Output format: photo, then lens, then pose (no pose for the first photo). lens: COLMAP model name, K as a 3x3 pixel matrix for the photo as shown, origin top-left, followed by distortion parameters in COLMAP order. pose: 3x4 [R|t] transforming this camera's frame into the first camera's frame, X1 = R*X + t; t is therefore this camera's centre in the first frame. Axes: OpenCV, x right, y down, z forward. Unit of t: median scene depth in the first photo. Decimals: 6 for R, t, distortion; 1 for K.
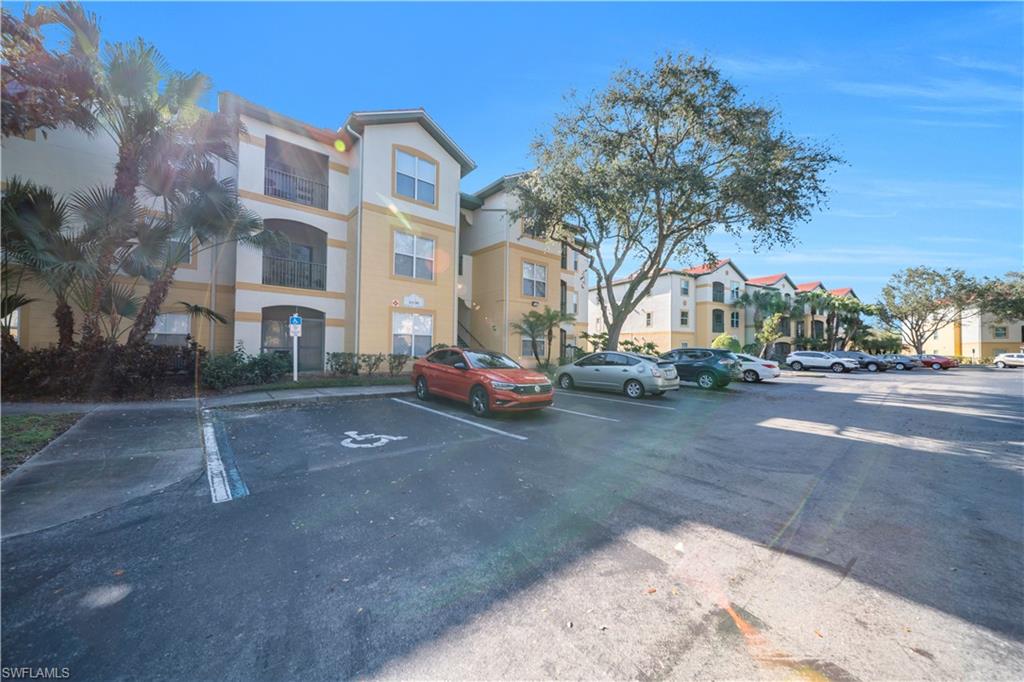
lens RADIAL K [[353.6, 0, 510.1], [0, 353.6, 346.0], [0, 0, 1]] dist [0.001532, -0.001462]
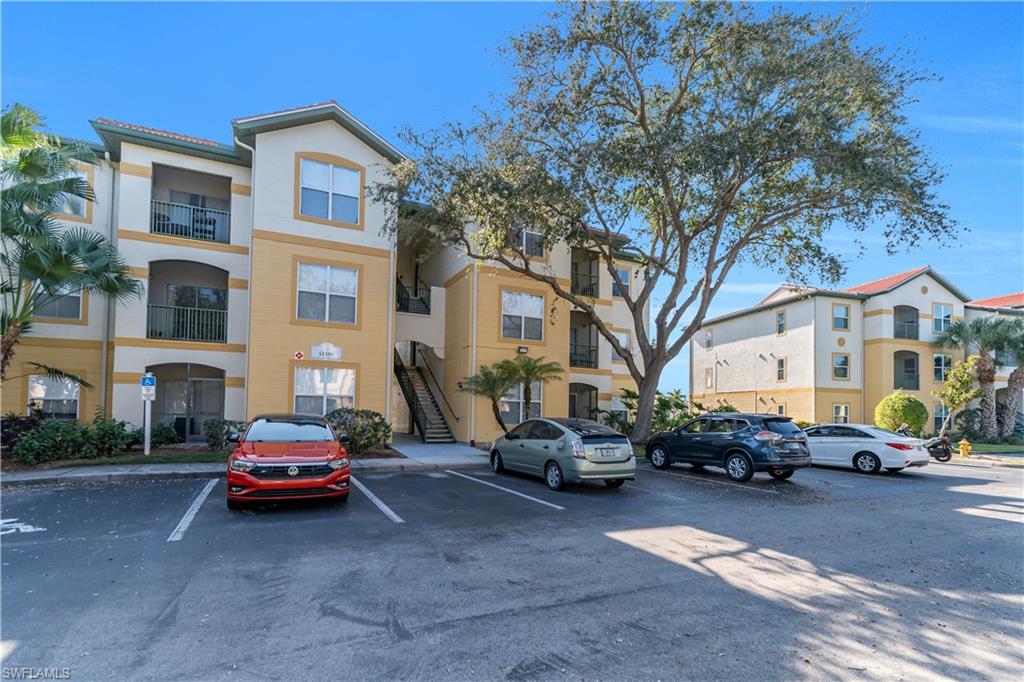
lens RADIAL K [[488.4, 0, 480.7], [0, 488.4, 404.5], [0, 0, 1]] dist [-0.012938, -0.001006]
pose [[0.970531, -0.007568, -0.240858, 0.299730], [0.003573, 0.999849, -0.017016, 0.003613], [0.240950, 0.015654, 0.970411, 0.066608]]
